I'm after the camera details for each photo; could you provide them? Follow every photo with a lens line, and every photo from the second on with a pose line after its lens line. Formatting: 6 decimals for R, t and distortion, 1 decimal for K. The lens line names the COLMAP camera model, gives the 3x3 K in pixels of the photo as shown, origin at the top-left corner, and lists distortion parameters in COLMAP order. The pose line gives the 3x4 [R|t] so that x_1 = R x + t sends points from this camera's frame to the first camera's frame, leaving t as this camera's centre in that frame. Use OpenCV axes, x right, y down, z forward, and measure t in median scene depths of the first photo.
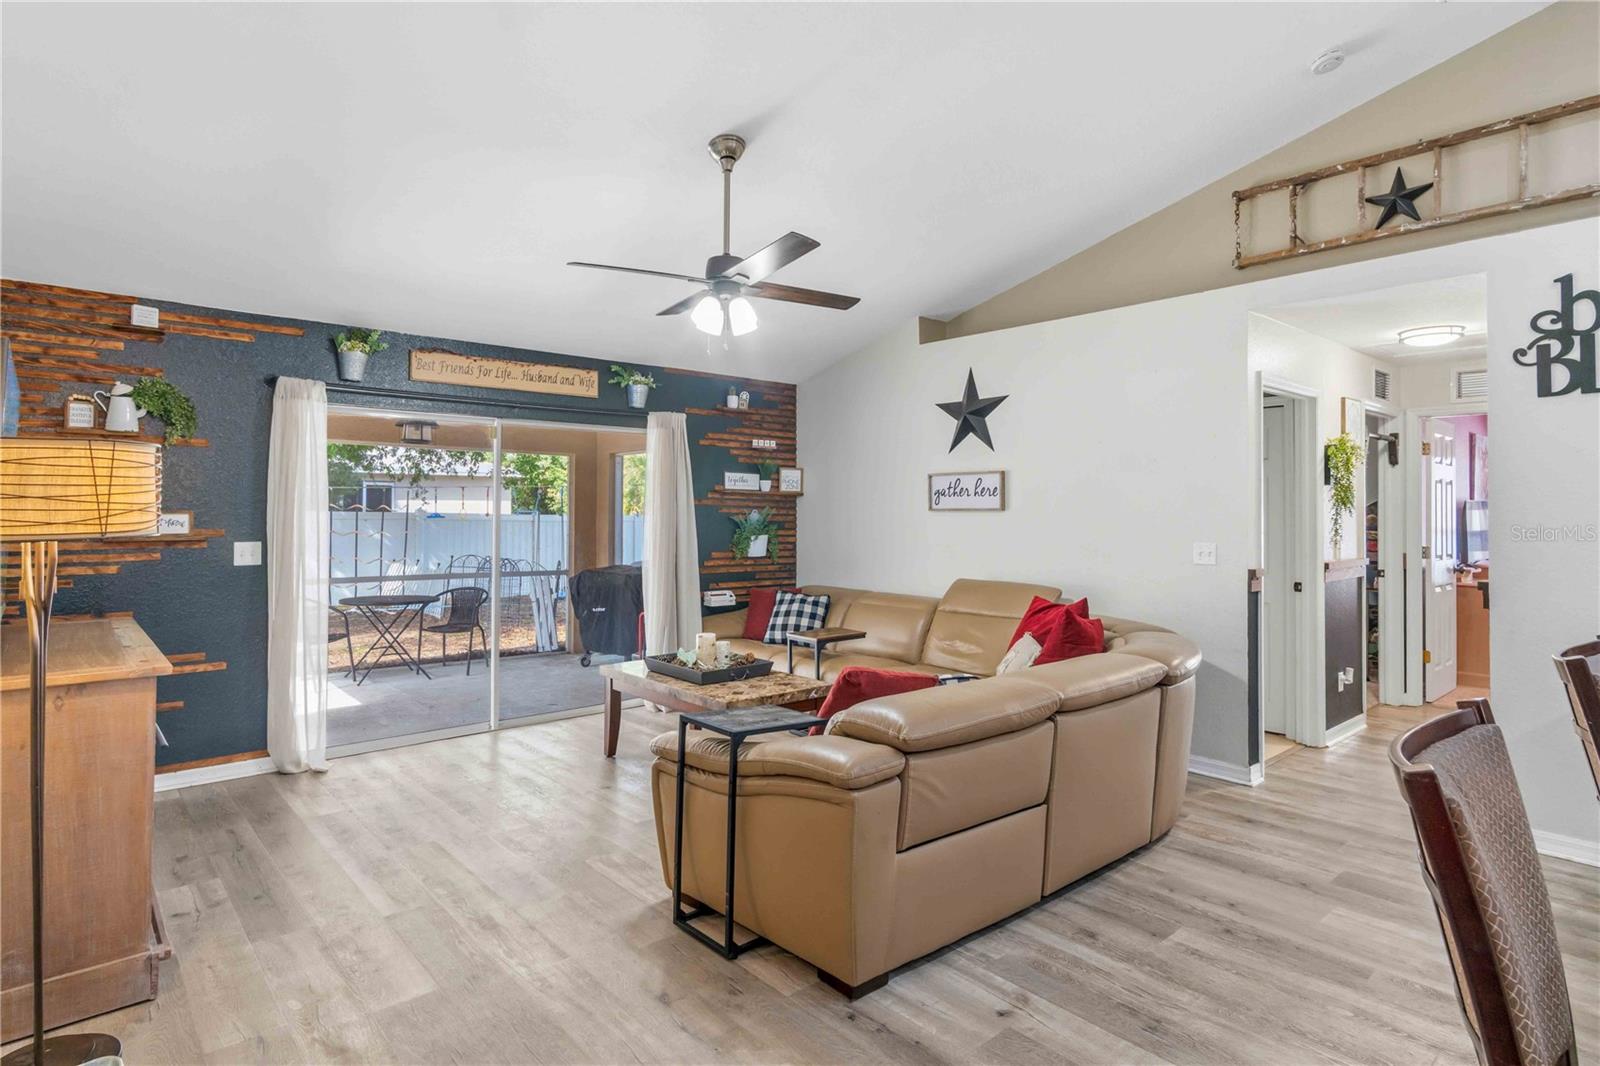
lens RADIAL K [[848.7, 0, 798.5], [0, 848.7, 495.9], [0, 0, 1]] dist [0.002795, 0.003717]
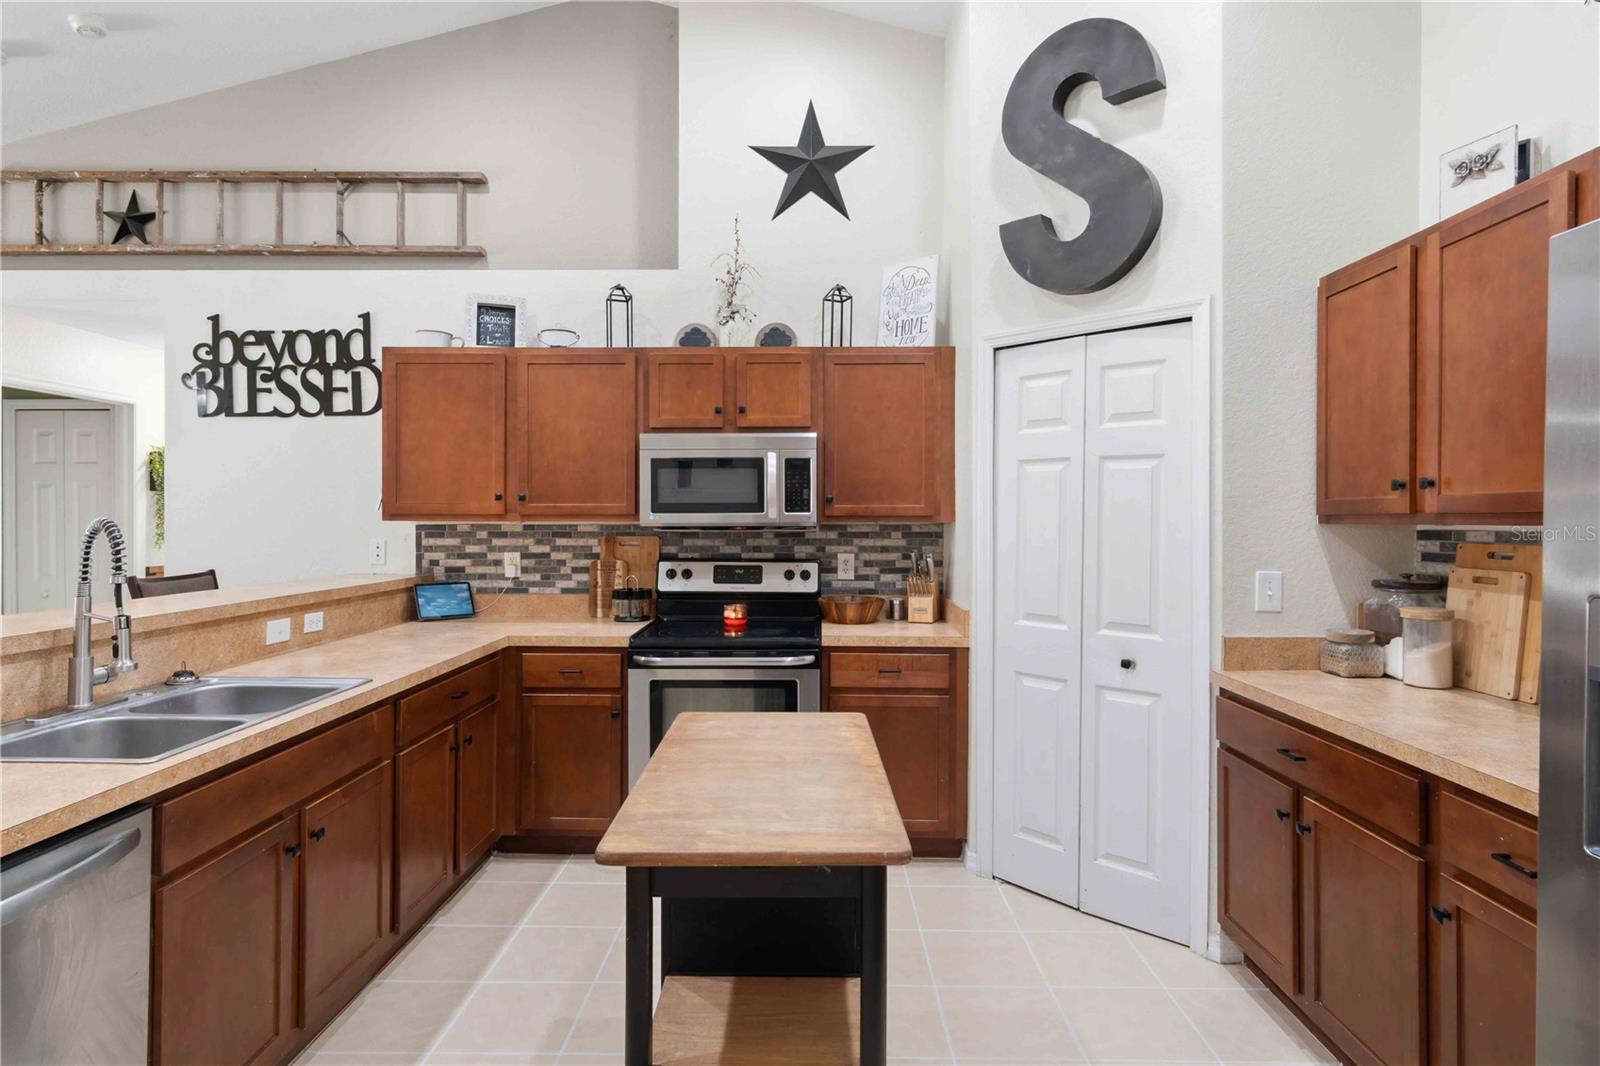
lens RADIAL K [[848.7, 0, 799.8], [0, 848.7, 518.4], [0, 0, 1]] dist [0.002795, 0.003717]
pose [[0.673609, -0.002191, 0.739085, 0.412438], [-0.011009, 0.999855, 0.012998, -0.001413], [-0.739006, -0.016892, 0.673487, -0.281353]]
